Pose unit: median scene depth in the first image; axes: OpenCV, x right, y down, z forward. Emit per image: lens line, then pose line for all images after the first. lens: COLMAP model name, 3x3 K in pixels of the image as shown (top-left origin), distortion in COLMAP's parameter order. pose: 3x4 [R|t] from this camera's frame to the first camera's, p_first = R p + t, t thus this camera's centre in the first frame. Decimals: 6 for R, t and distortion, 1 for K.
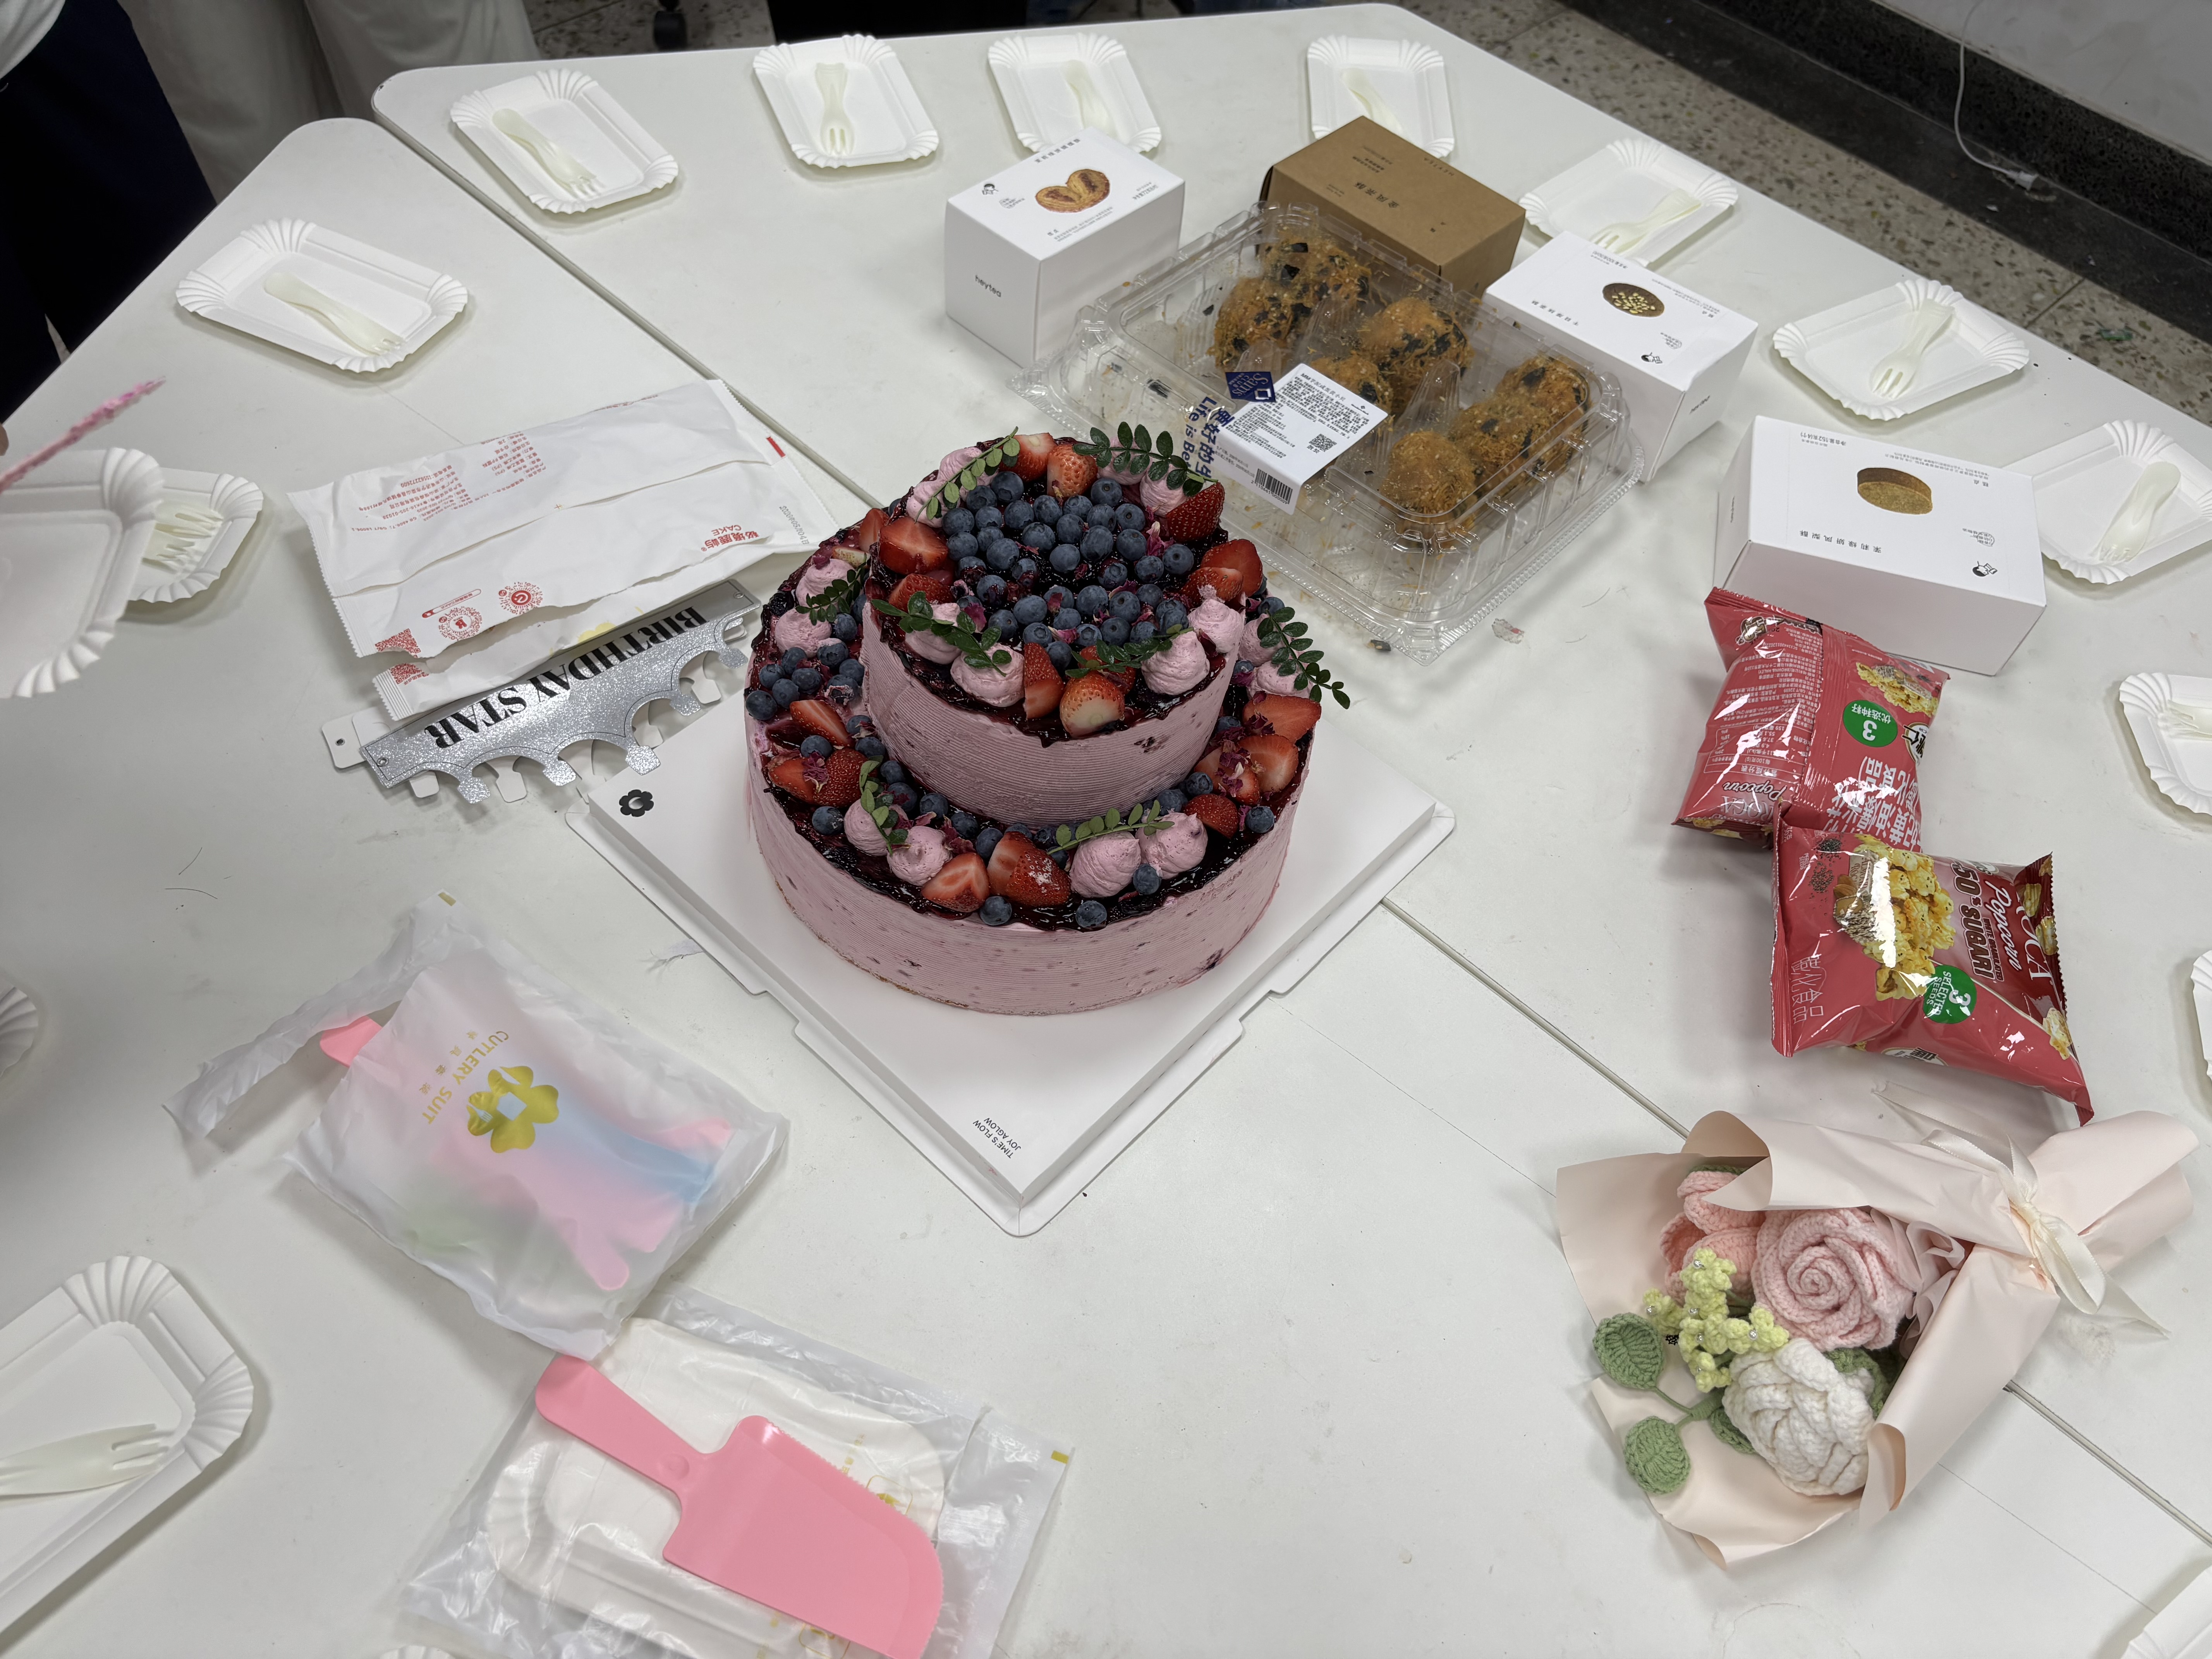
lens RADIAL K [[1695.4, 0, 1106.0], [0, 1695.4, 829.5], [0, 0, 1]] dist [0.042397, -0.001381]
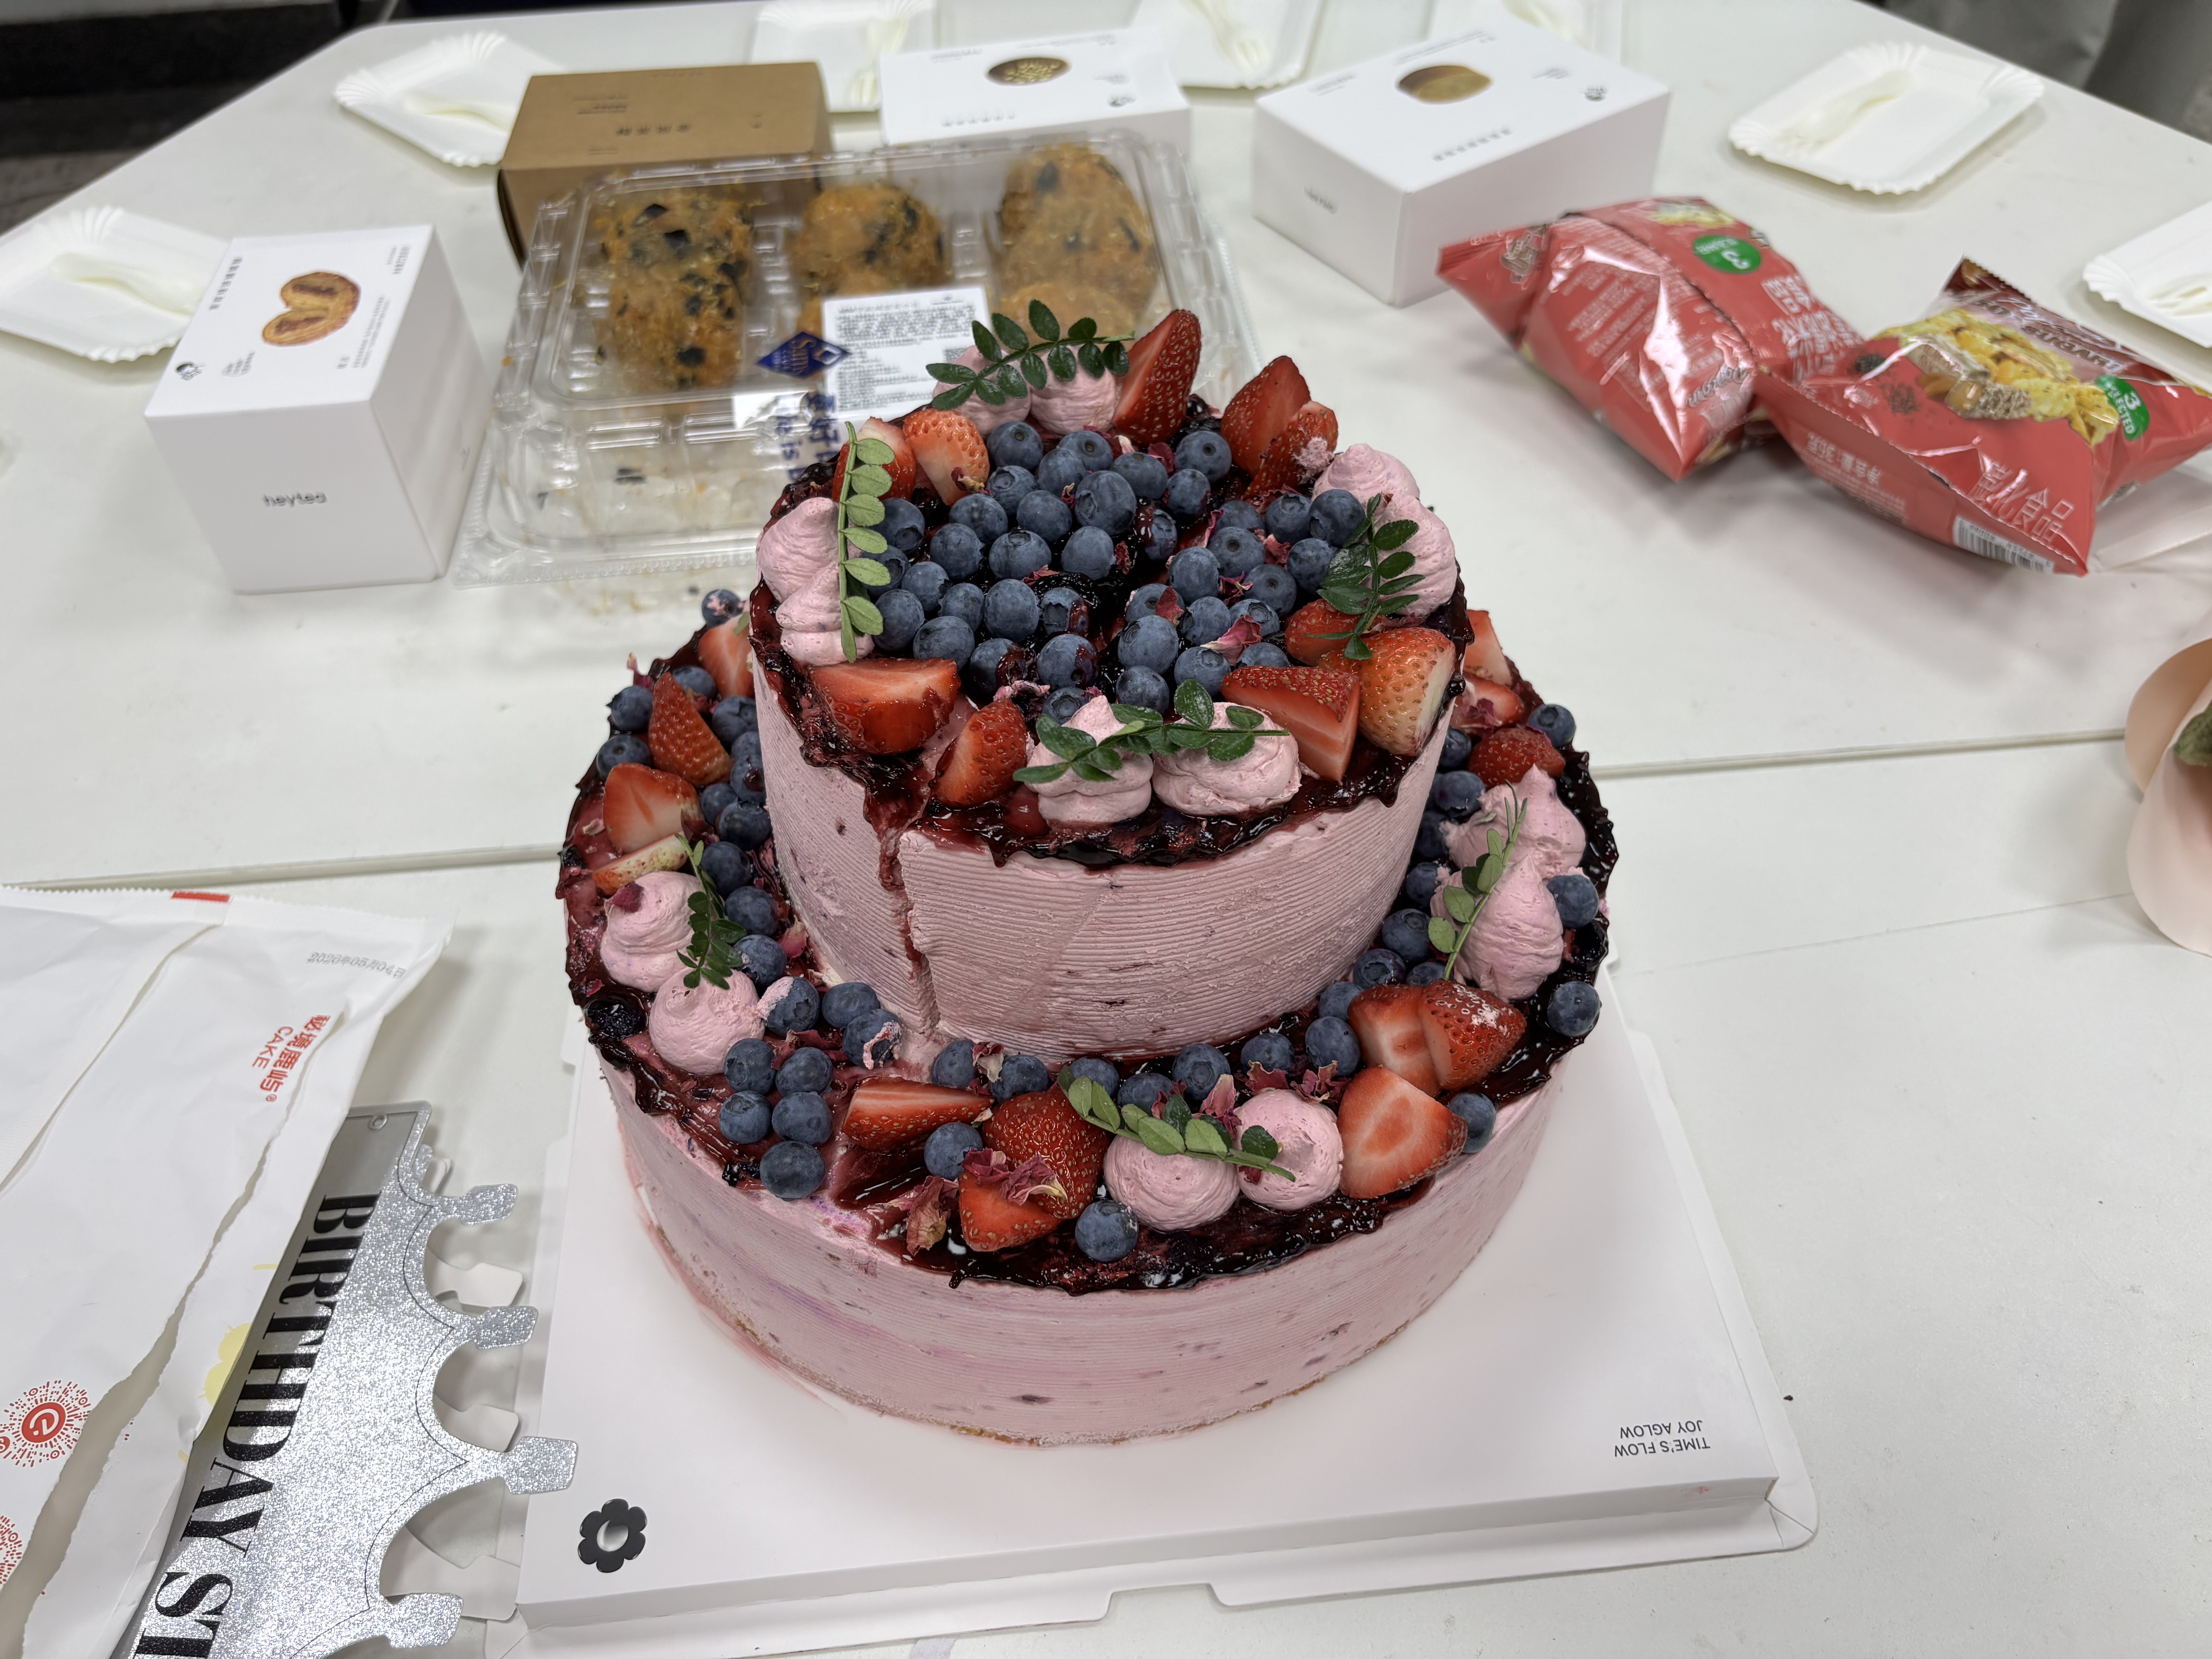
lens RADIAL K [[1730.0, 0, 1106.0], [0, 1730.0, 829.5], [0, 0, 1]] dist [0.005288, -0.005798]
pose [[0.666683, -0.614533, 0.421761, -0.266525], [0.645969, 0.758688, 0.084365, -0.119298], [-0.371830, 0.216200, 0.902773, 0.456244]]
